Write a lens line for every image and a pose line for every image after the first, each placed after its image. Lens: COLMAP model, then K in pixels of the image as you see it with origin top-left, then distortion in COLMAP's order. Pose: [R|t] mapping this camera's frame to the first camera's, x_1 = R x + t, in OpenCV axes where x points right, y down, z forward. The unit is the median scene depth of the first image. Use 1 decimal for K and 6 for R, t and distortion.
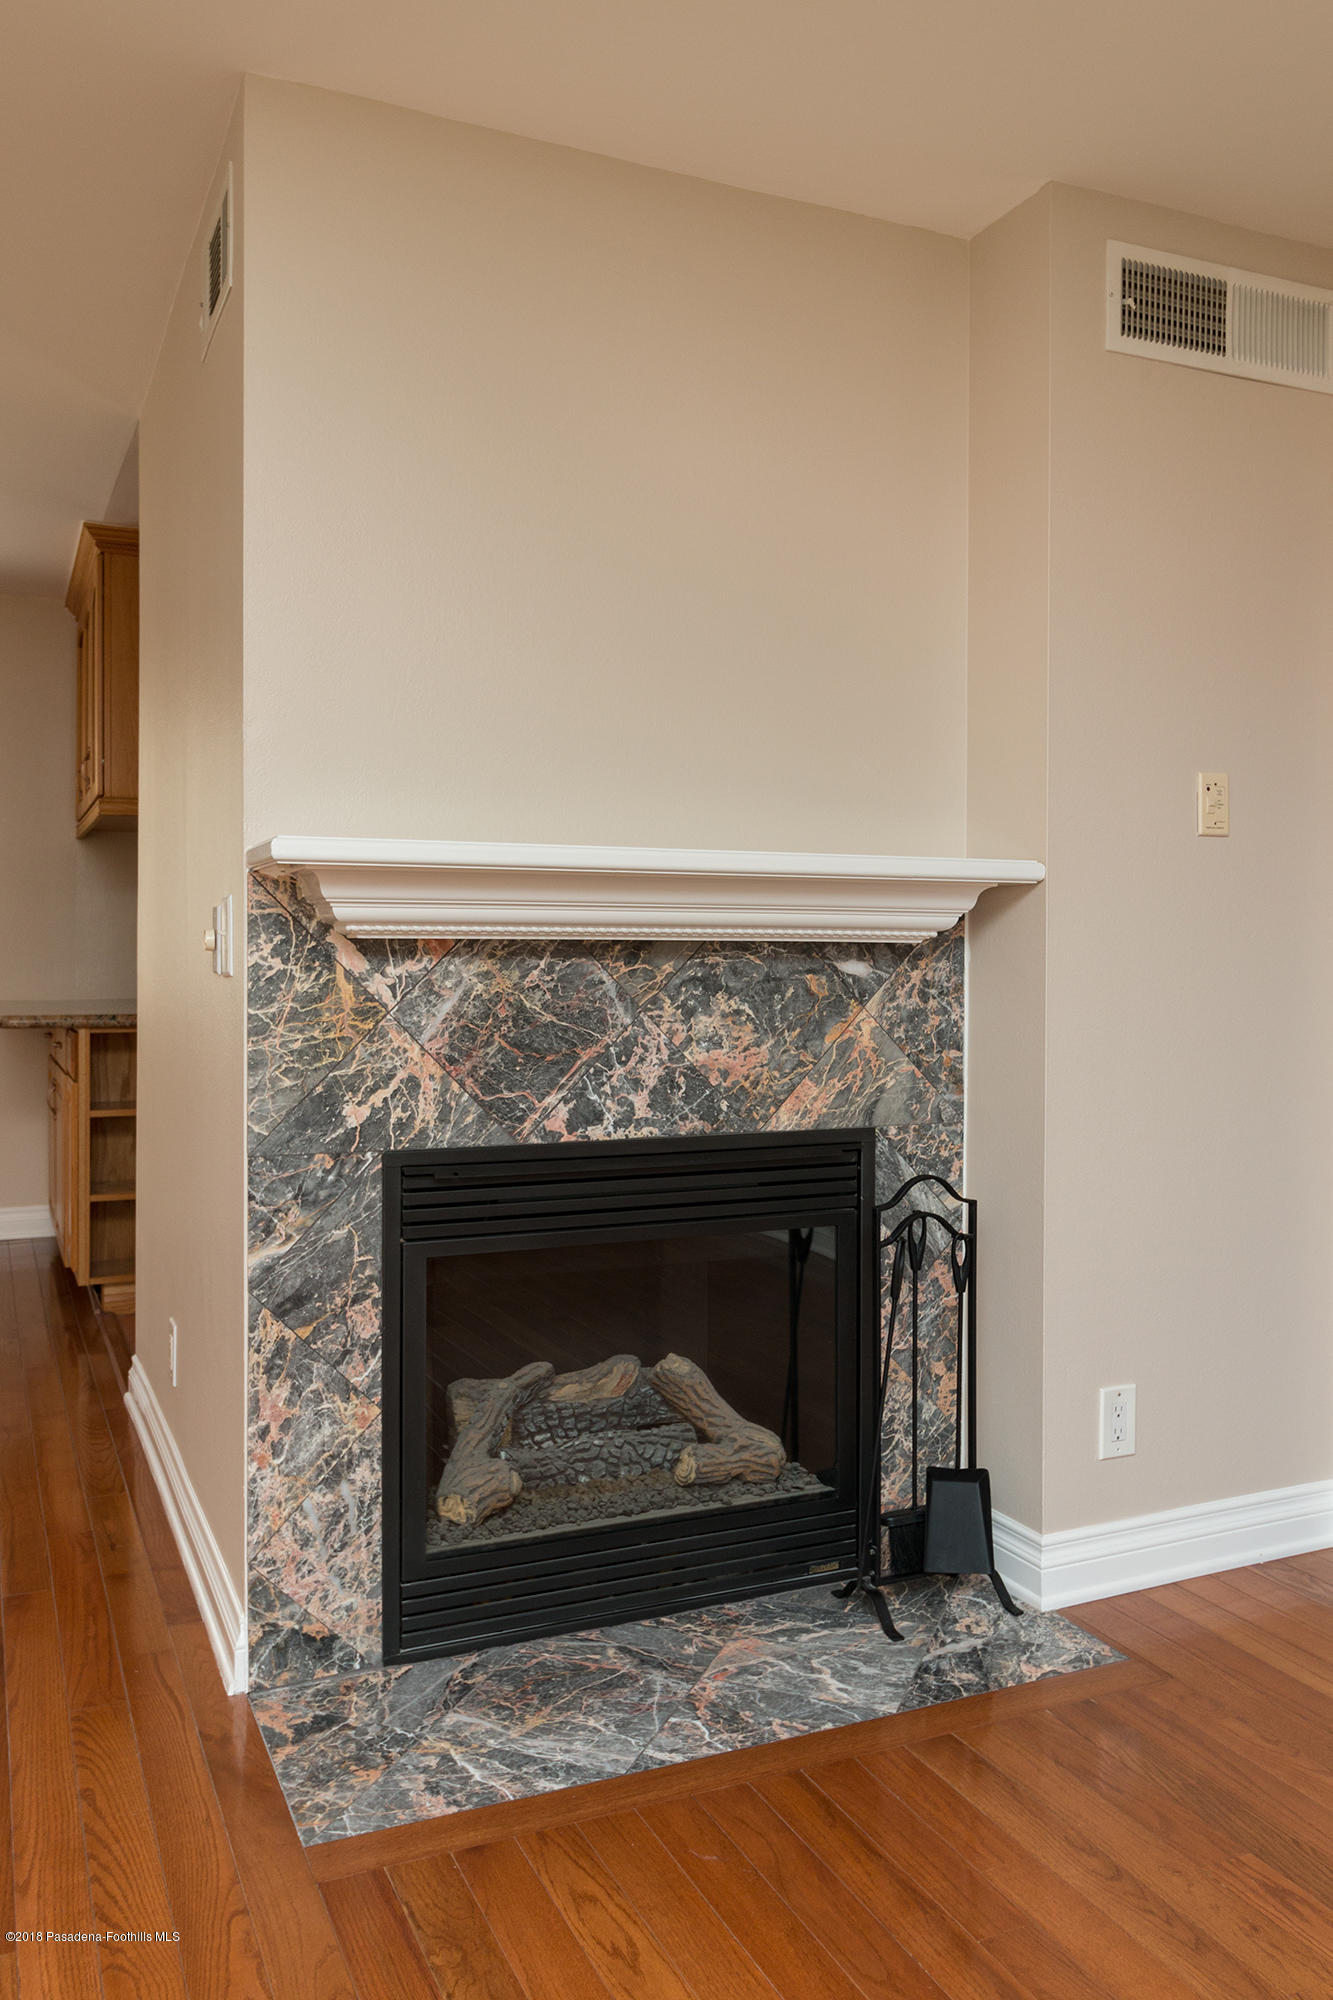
lens RADIAL K [[1520.4, 0, 652.0], [0, 1520.4, 960.4], [0, 0, 1]] dist [0.000846, -0.005115]
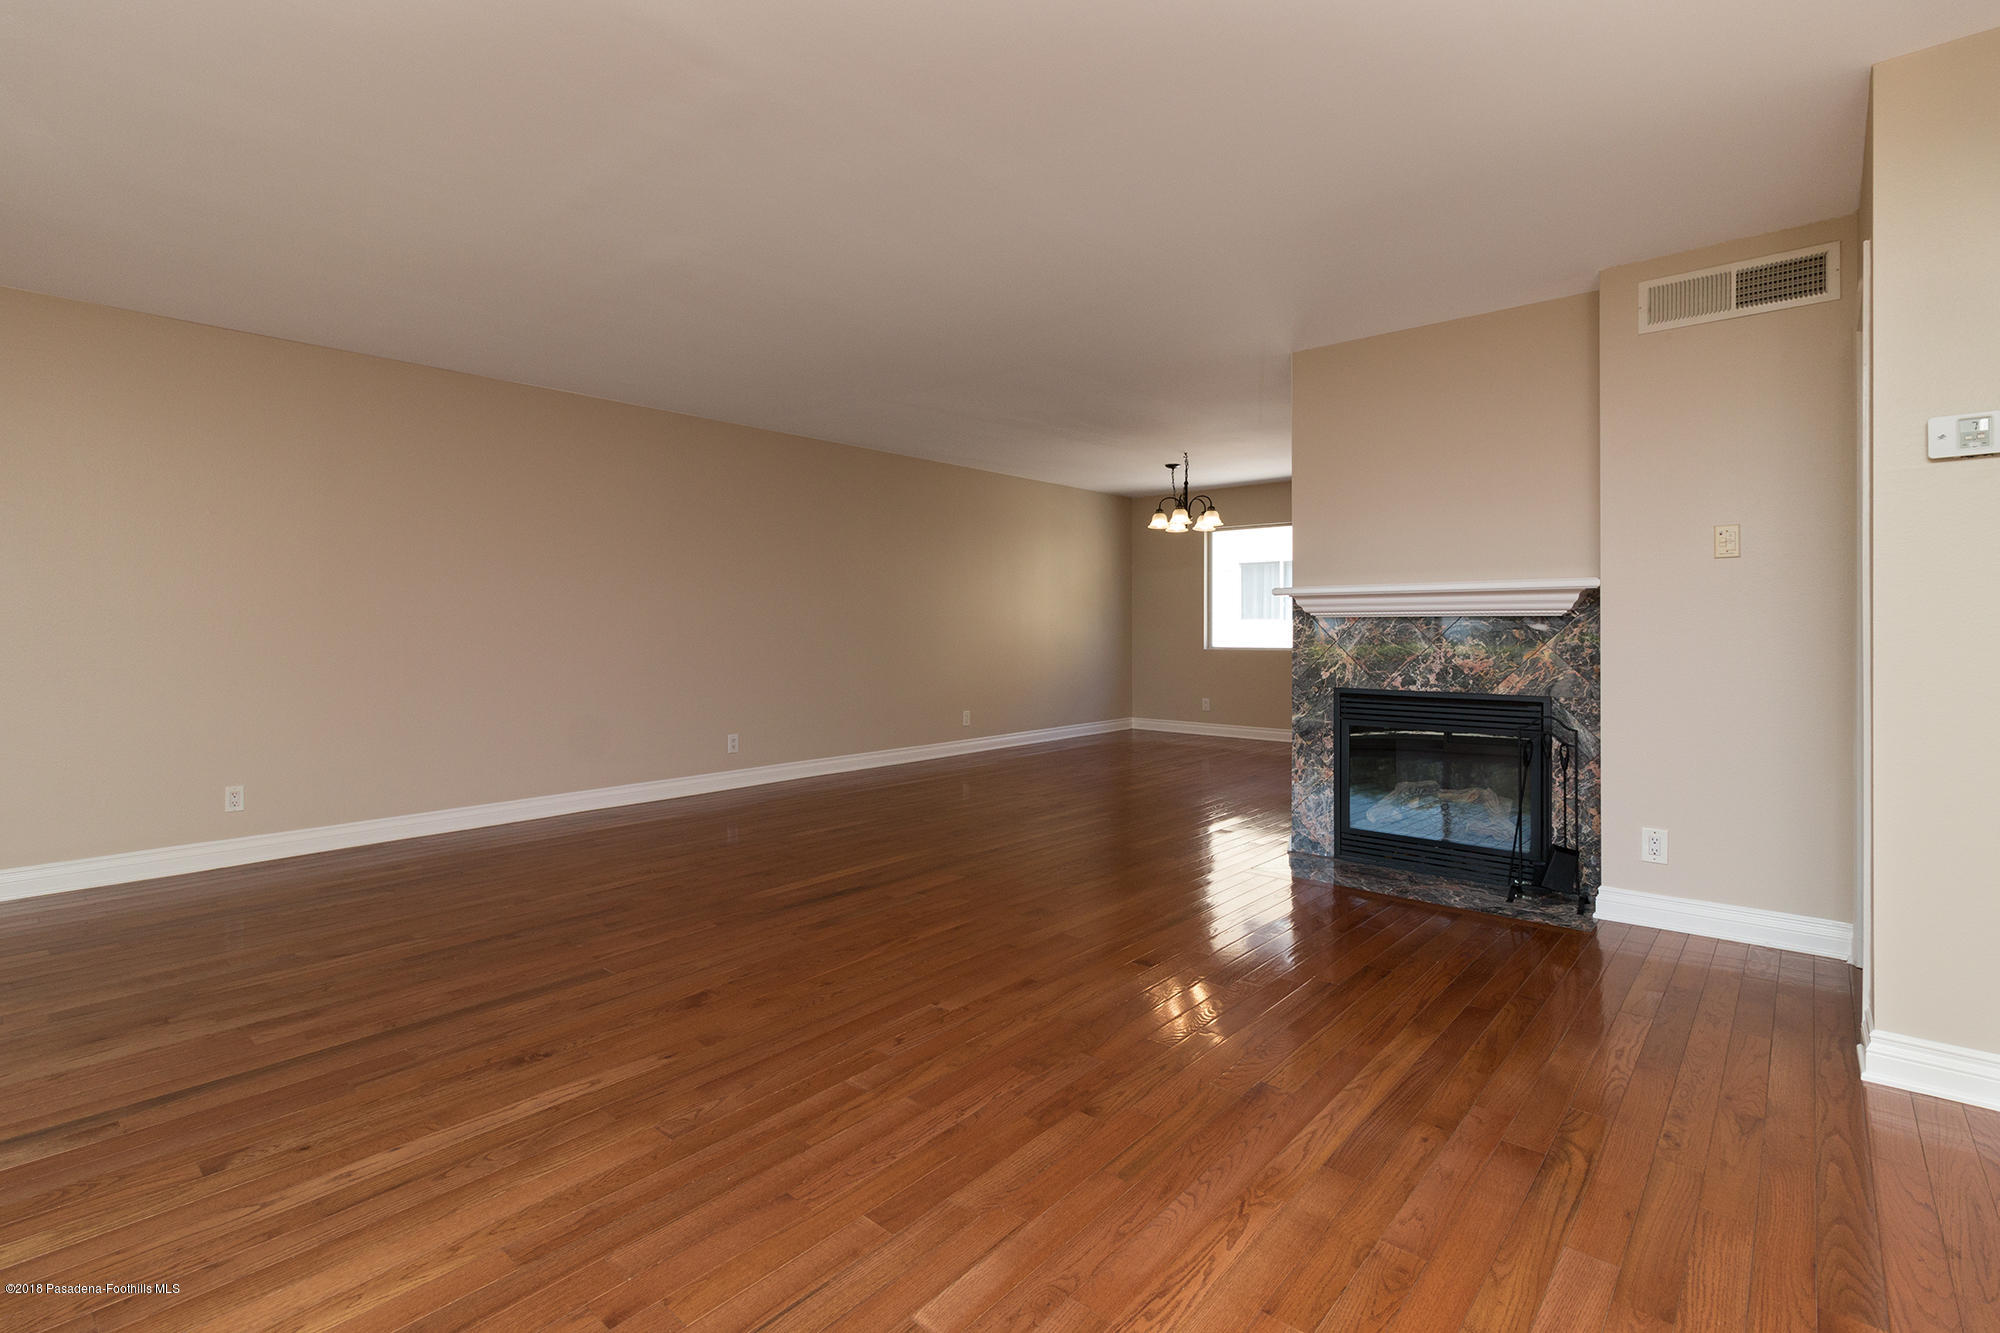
lens RADIAL K [[928.6, 0, 994.6], [0, 928.6, 632.1], [0, 0, 1]] dist [0.005945, -0.000356]
pose [[0.421035, -0.000649, -0.907044, 1.135651], [-0.002704, 0.999994, -0.001971, 0.019261], [0.907040, 0.003283, 0.421031, -0.366106]]
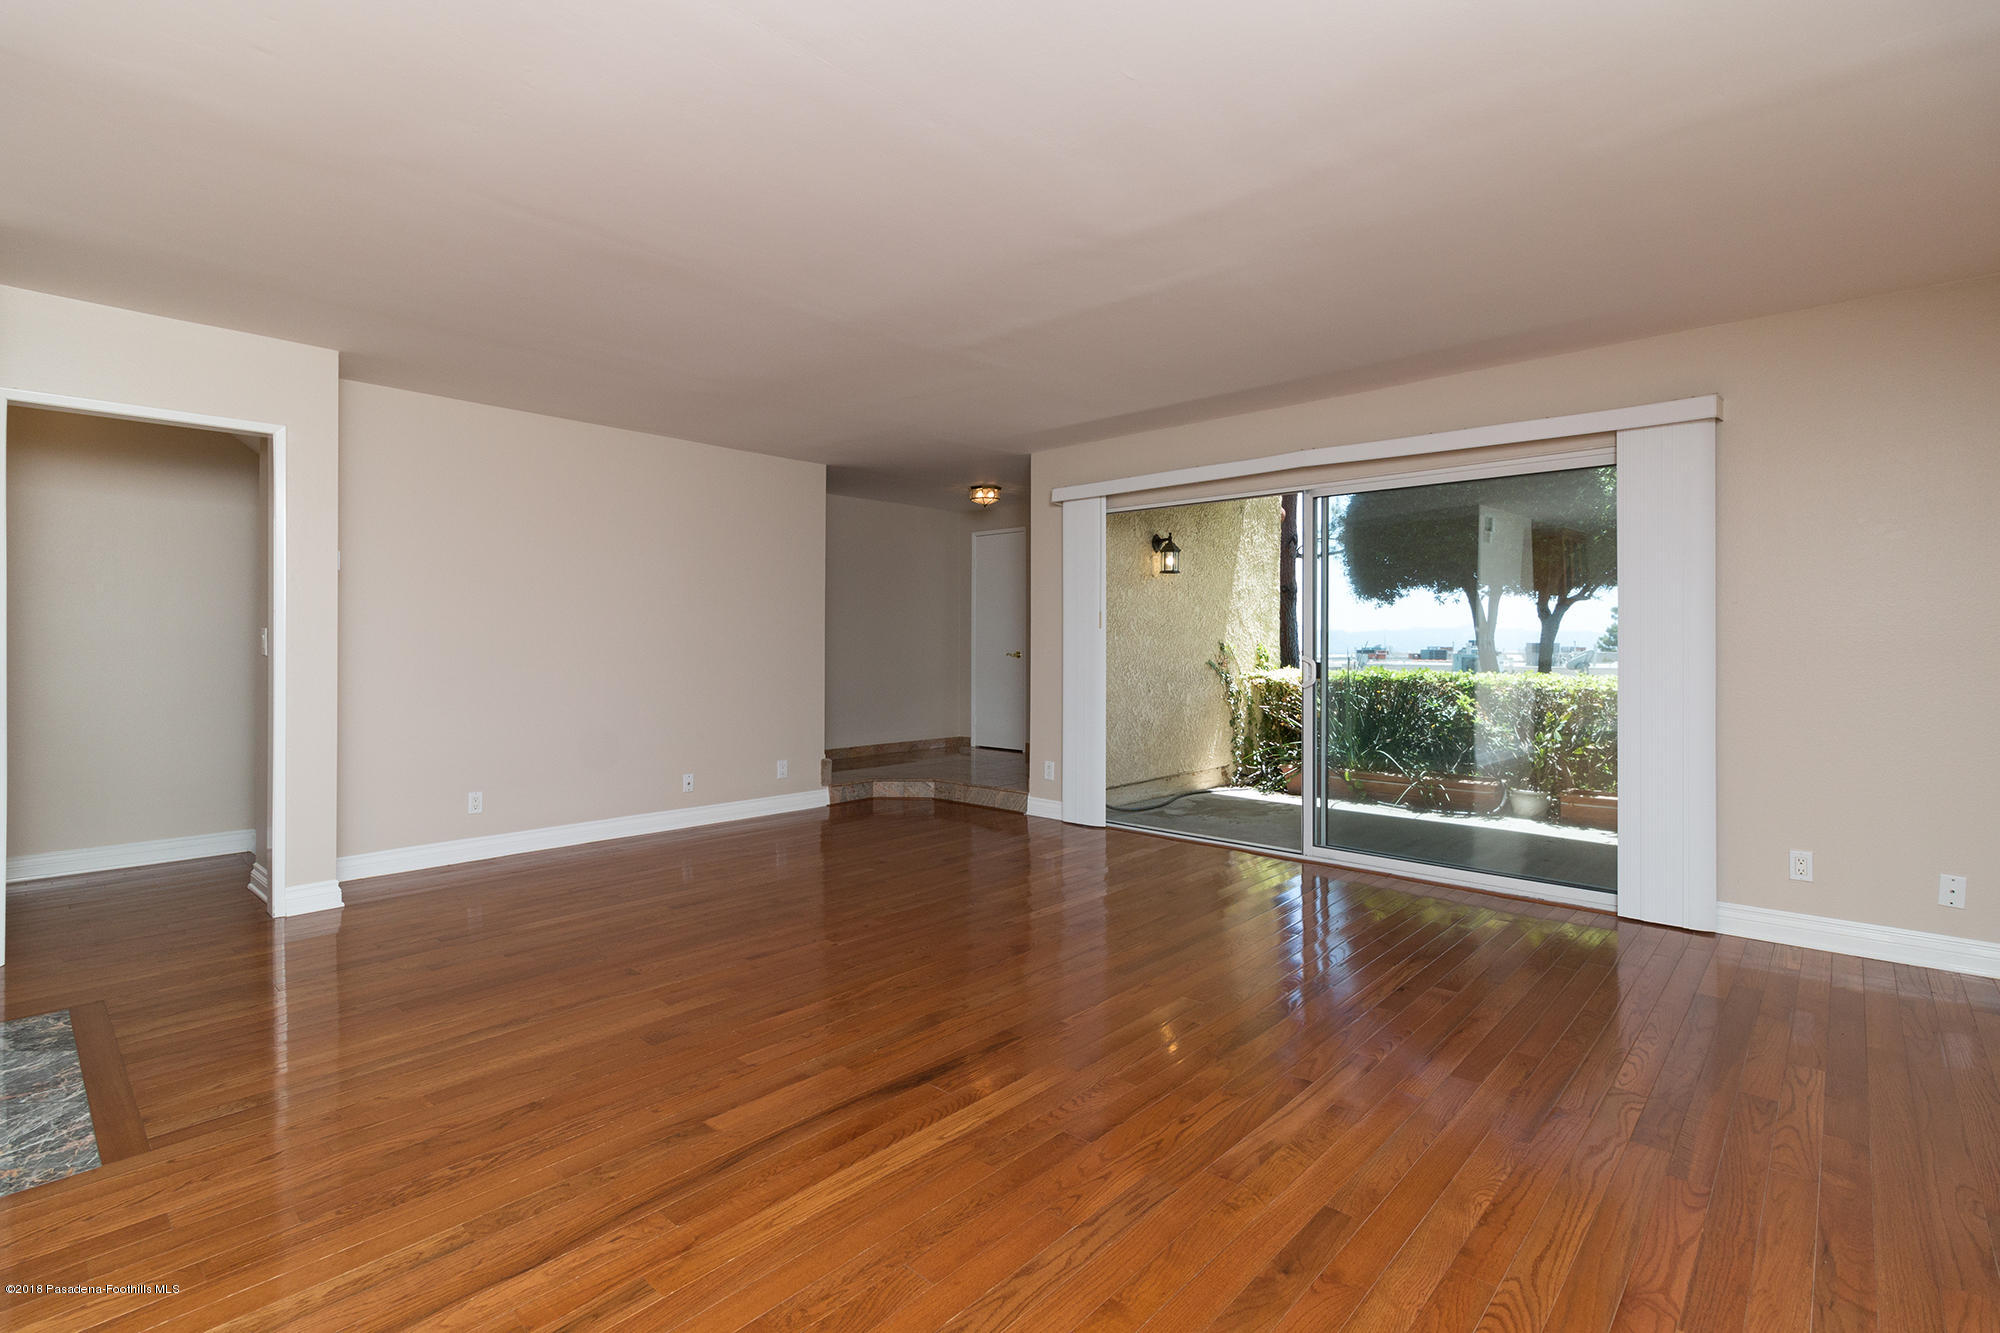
lens RADIAL K [[928.6, 0, 985.3], [0, 928.6, 640.6], [0, 0, 1]] dist [0.005945, -0.000356]
pose [[-0.391405, -0.004670, 0.920207, -1.227036], [0.000025, 0.999987, 0.005086, -0.030837], [-0.920219, 0.002013, -0.391400, 0.350757]]
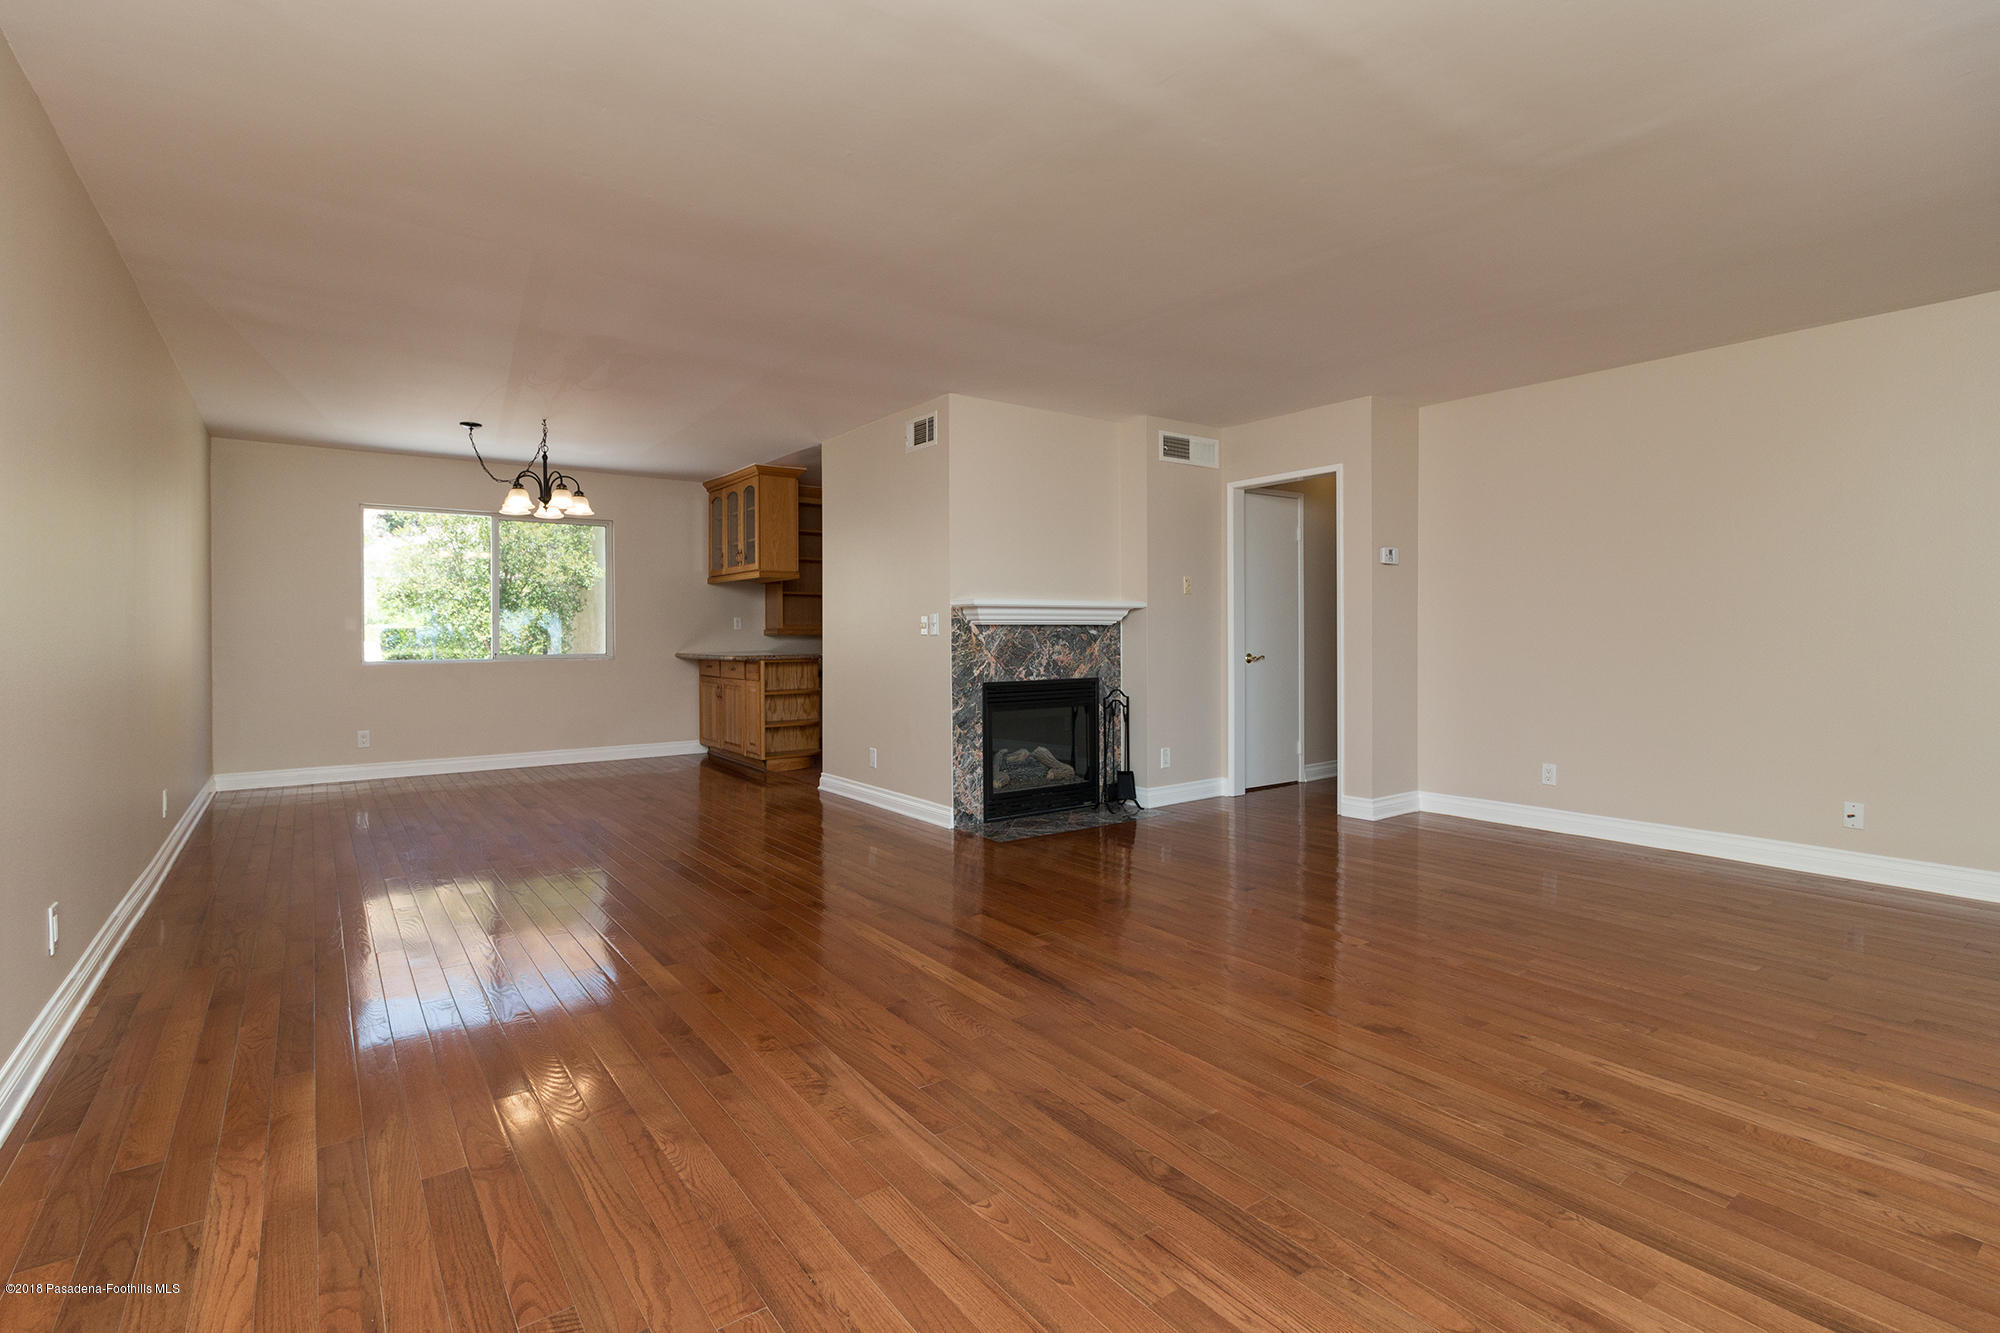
lens RADIAL K [[928.6, 0, 985.0], [0, 928.6, 629.7], [0, 0, 1]] dist [0.005945, -0.000356]
pose [[0.978234, -0.008833, 0.207318, -0.592073], [0.010757, 0.999909, -0.008155, 0.015214], [-0.207227, 0.010207, 0.978240, -1.113891]]
